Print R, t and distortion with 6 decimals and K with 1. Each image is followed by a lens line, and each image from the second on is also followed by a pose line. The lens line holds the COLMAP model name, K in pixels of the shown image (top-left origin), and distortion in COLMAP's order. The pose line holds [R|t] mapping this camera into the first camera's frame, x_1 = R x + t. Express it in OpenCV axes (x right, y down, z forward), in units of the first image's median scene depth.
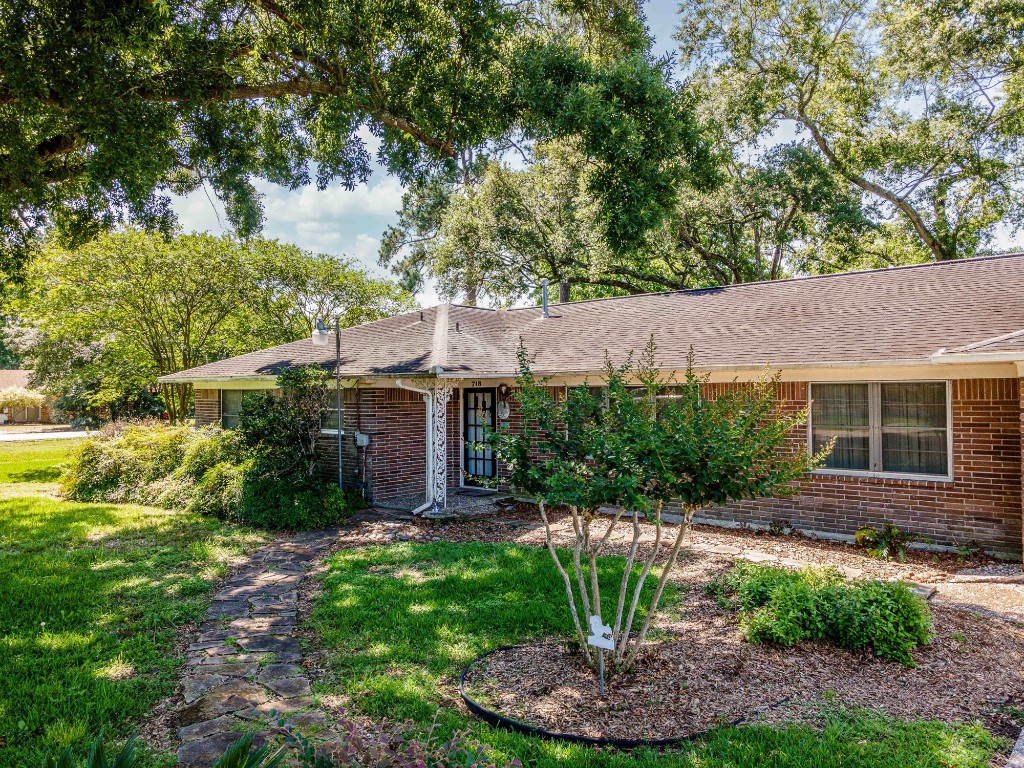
lens RADIAL K [[742.1, 0, 511.0], [0, 742.1, 386.1], [0, 0, 1]] dist [0.051087, 0.001401]
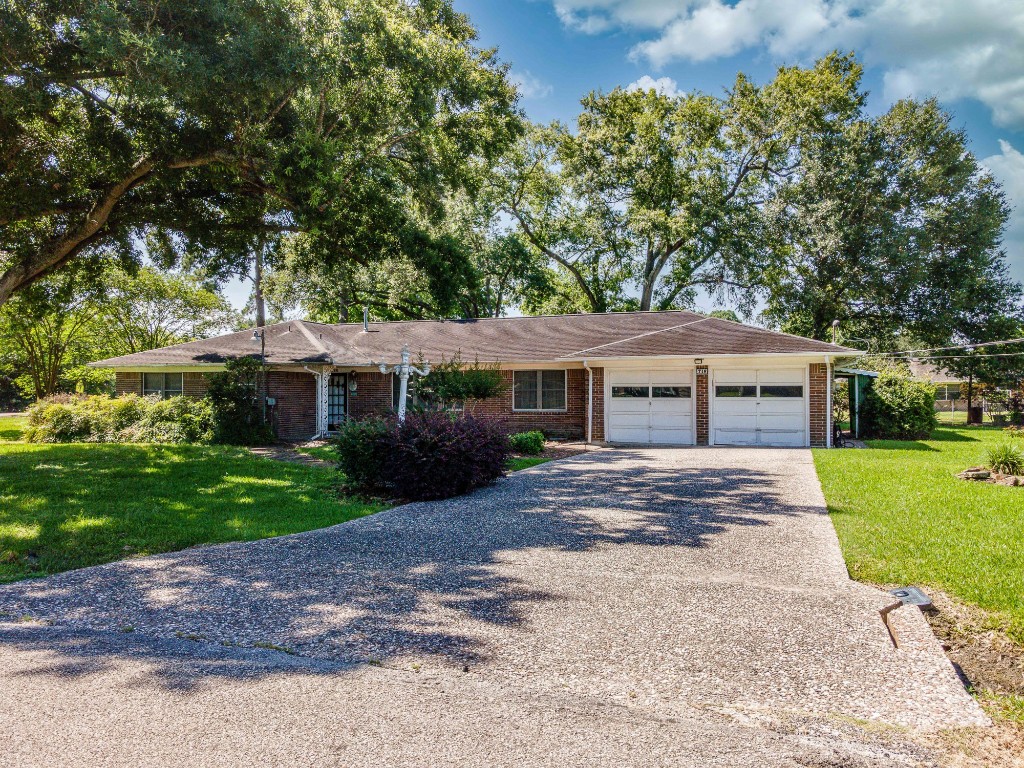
lens RADIAL K [[742.1, 0, 511.0], [0, 742.1, 386.1], [0, 0, 1]] dist [0.051087, 0.001401]
pose [[0.936168, 0.010796, 0.351388, -0.264882], [-0.008783, 0.999935, -0.007323, 0.040814], [-0.351444, 0.003769, 0.936201, -0.735536]]
